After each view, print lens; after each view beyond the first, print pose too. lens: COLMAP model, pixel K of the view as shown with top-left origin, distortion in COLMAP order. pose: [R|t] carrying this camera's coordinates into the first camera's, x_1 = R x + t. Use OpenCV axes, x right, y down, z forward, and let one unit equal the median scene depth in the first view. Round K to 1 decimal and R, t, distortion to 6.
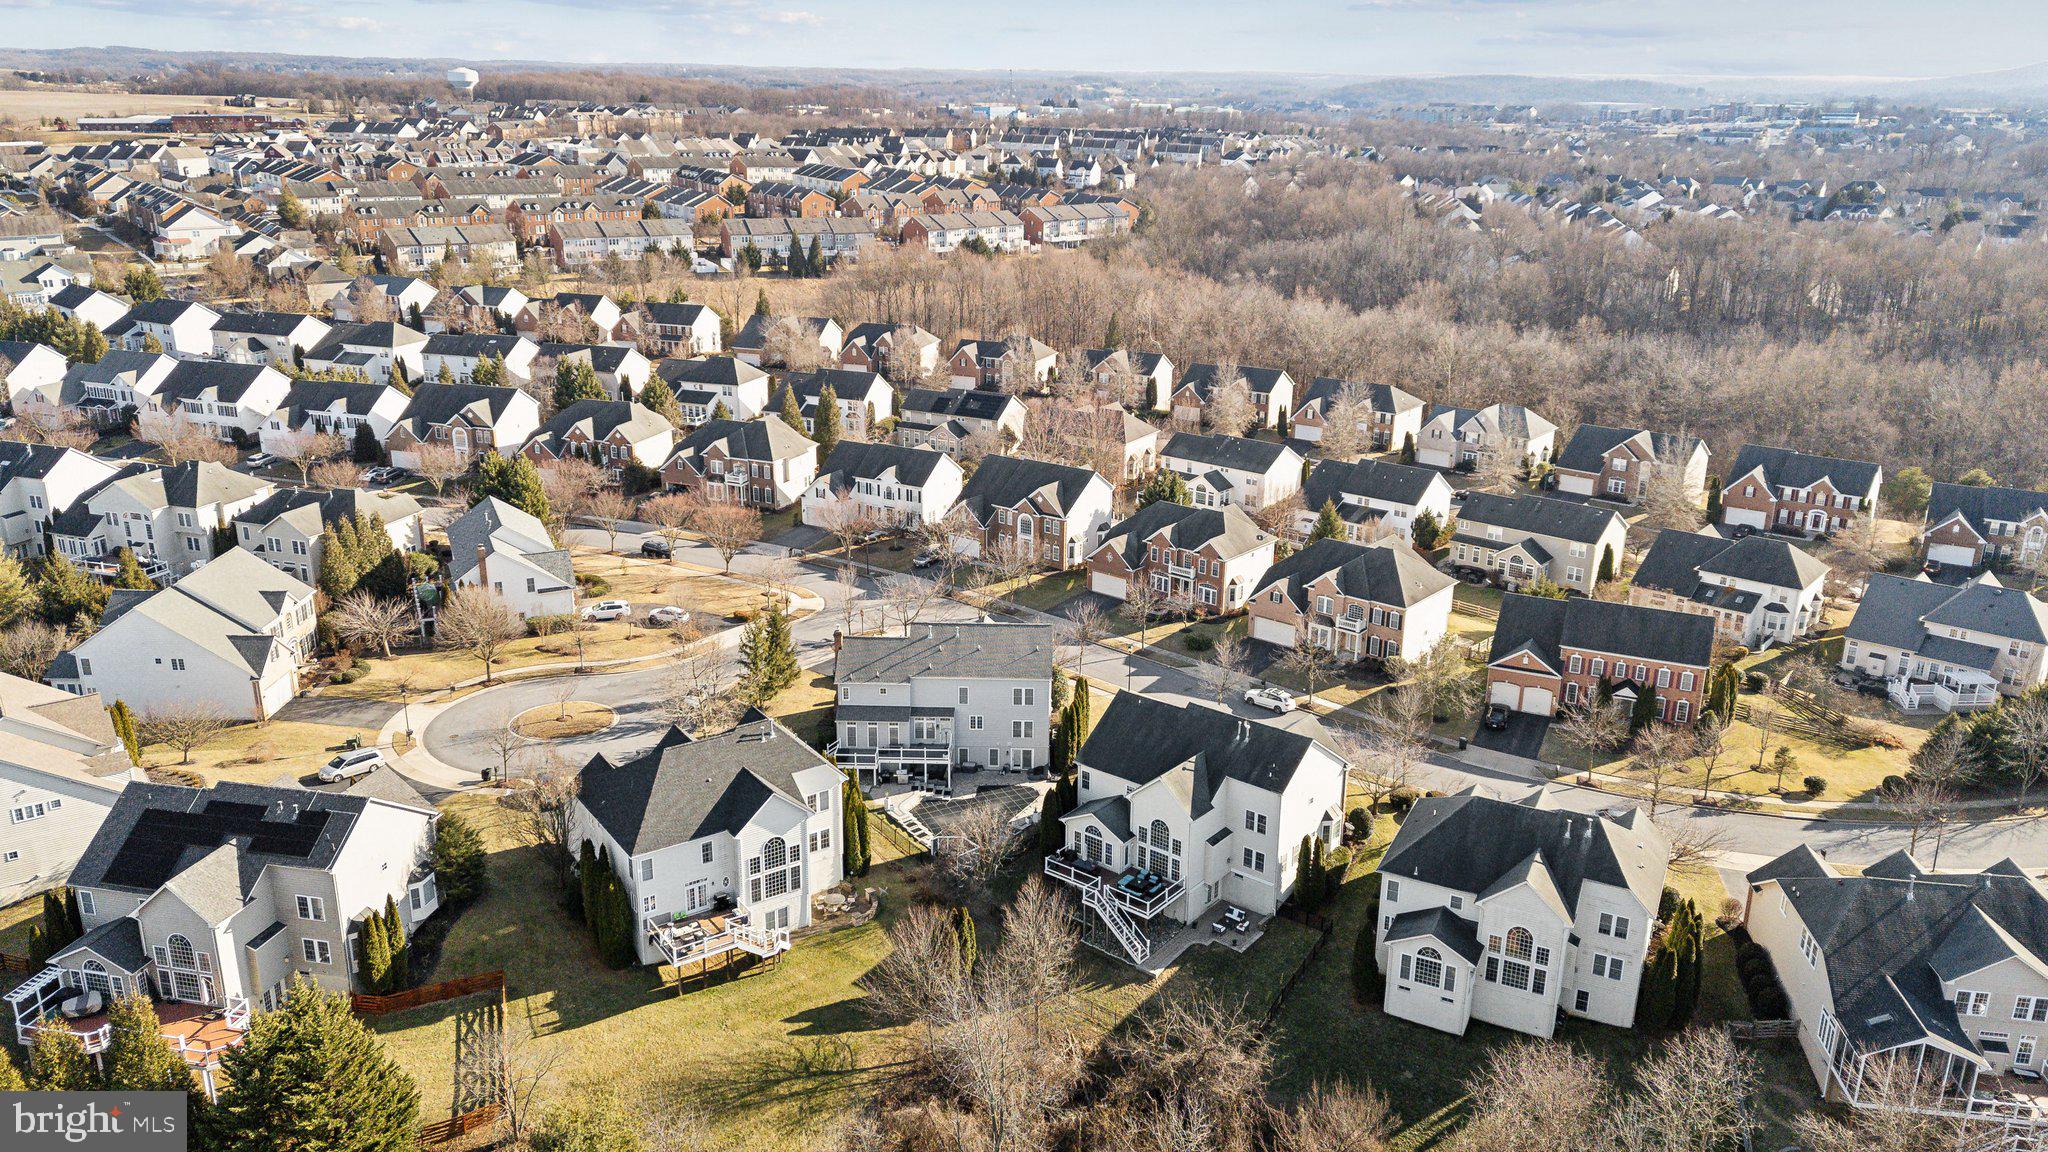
lens RADIAL K [[1508.7, 0, 1024.0], [0, 1508.7, 576.0], [0, 0, 1]] dist [0.126960, -0.160463]
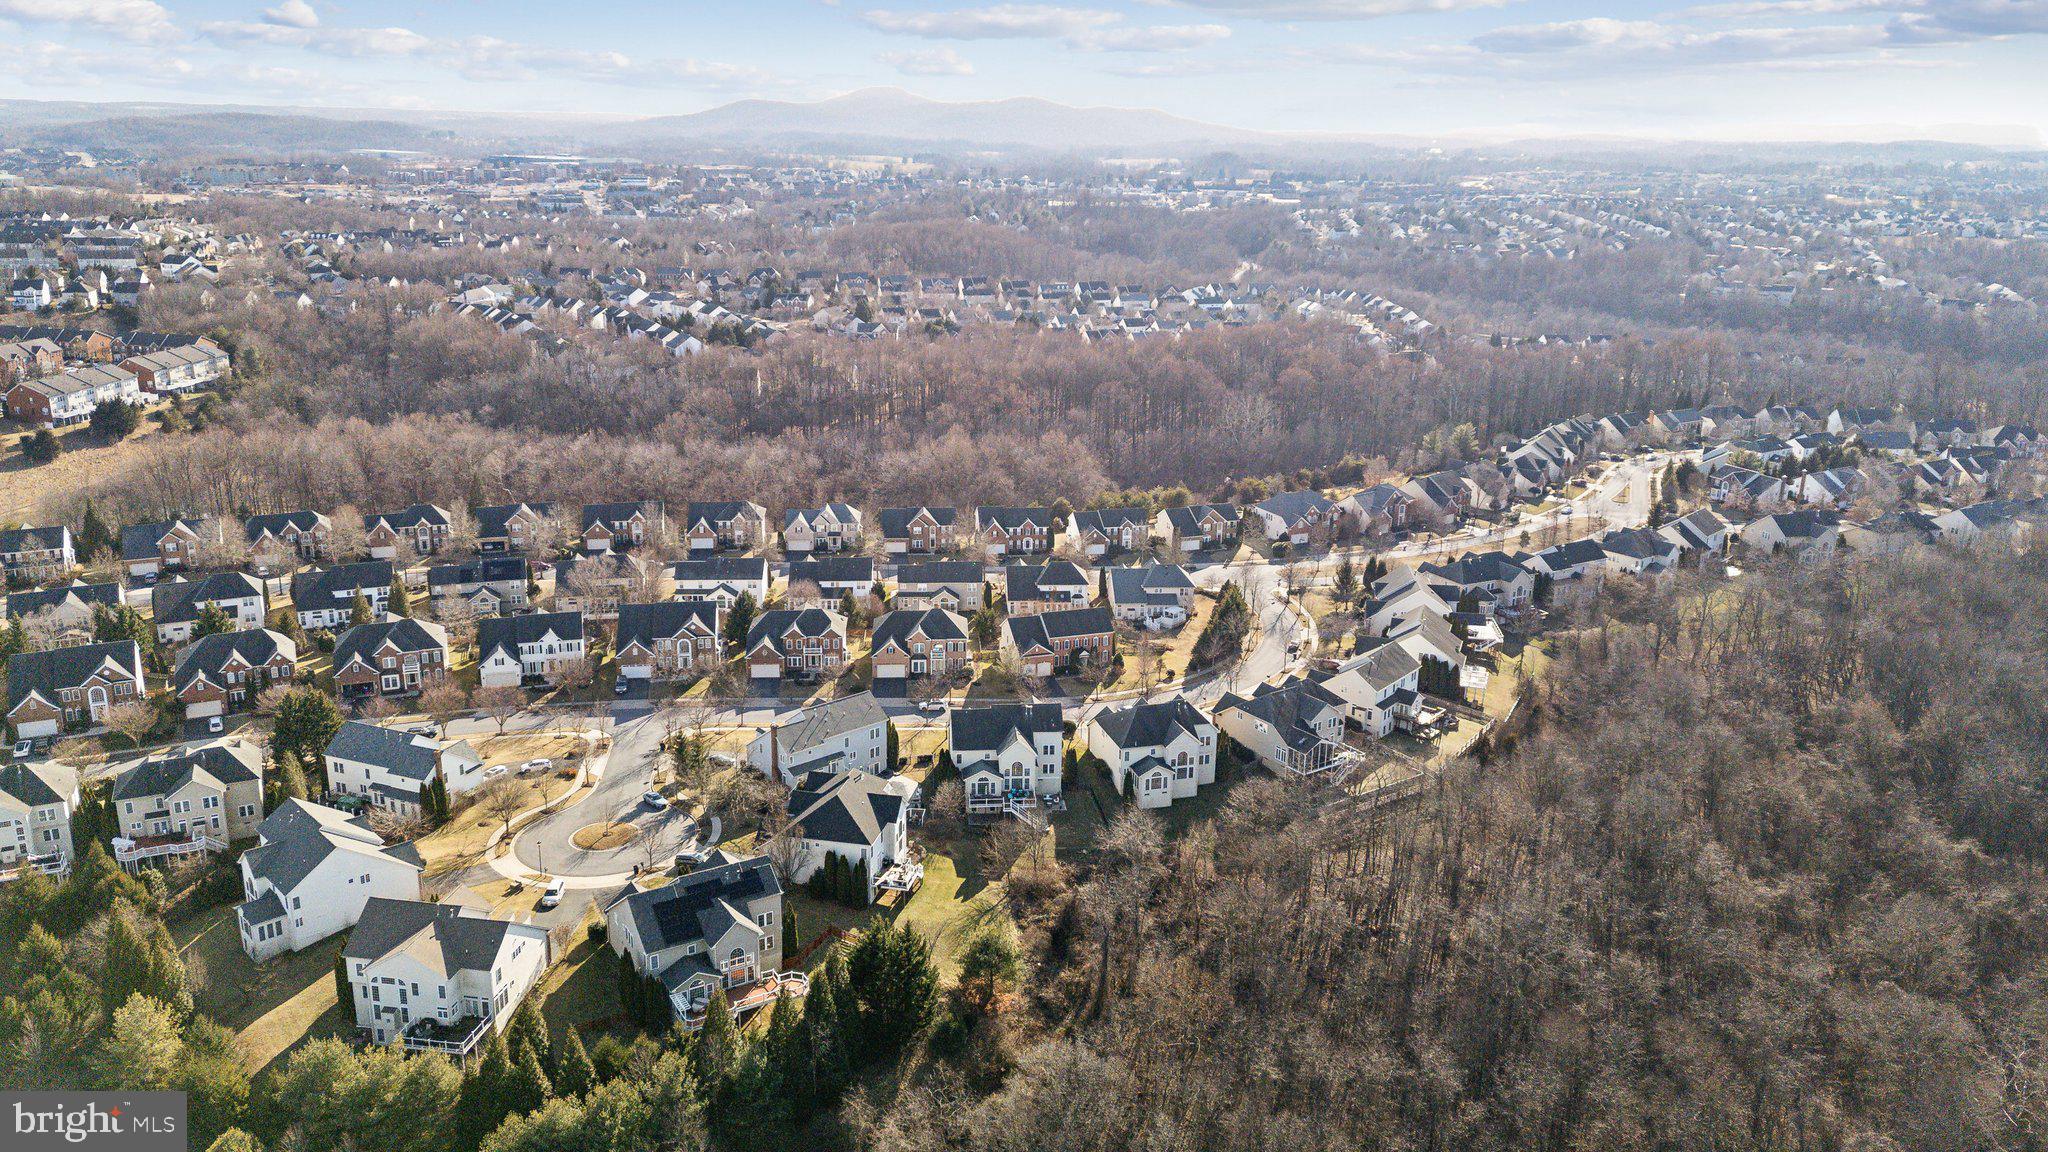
lens RADIAL K [[1508.7, 0, 1024.0], [0, 1508.7, 576.0], [0, 0, 1]] dist [0.126960, -0.160463]
pose [[0.722739, -0.199158, 0.661804, -0.977294], [0.209956, 0.975594, 0.064300, -0.170914], [-0.658458, 0.092478, 0.746914, -0.435949]]
